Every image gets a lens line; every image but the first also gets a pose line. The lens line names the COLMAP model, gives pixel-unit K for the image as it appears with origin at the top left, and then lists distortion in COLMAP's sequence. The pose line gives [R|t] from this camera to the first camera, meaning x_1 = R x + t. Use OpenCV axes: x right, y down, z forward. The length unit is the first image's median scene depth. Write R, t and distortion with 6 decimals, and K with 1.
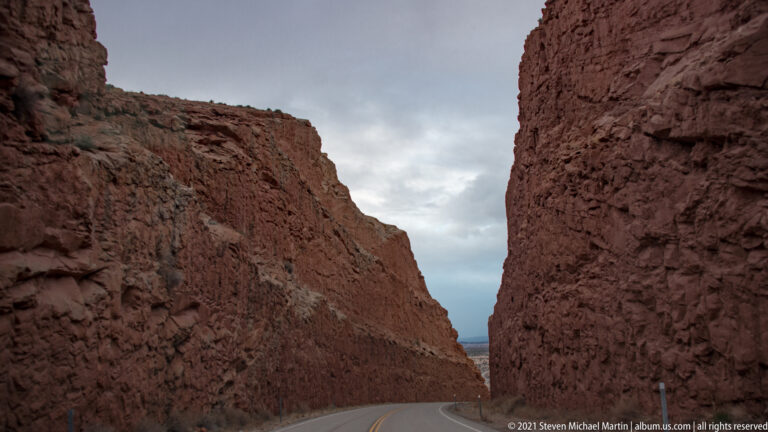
lens RADIAL K [[672.3, 0, 384.4], [0, 672.3, 216.0], [0, 0, 1]] dist [-0.137296, -0.026313]
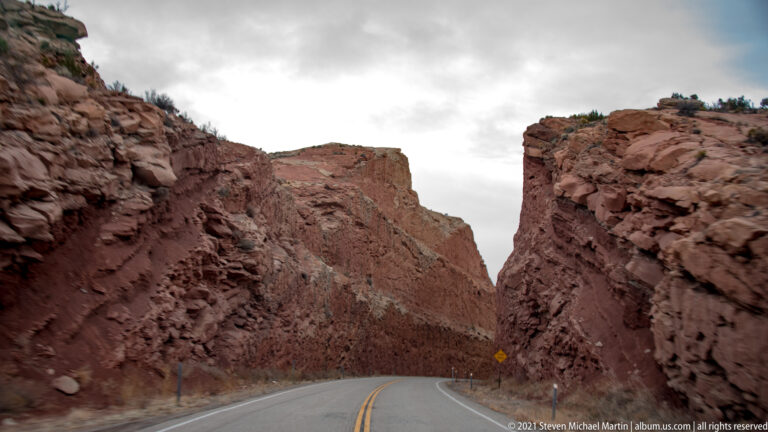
lens RADIAL K [[797.5, 0, 382.8], [0, 797.5, 215.7], [0, 0, 1]] dist [0.009044, 0.000000]
pose [[0.993507, 0.043836, -0.104988, 0.042253], [-0.036524, 0.996837, 0.070585, -0.122392], [0.107750, -0.066292, 0.991965, -0.471969]]
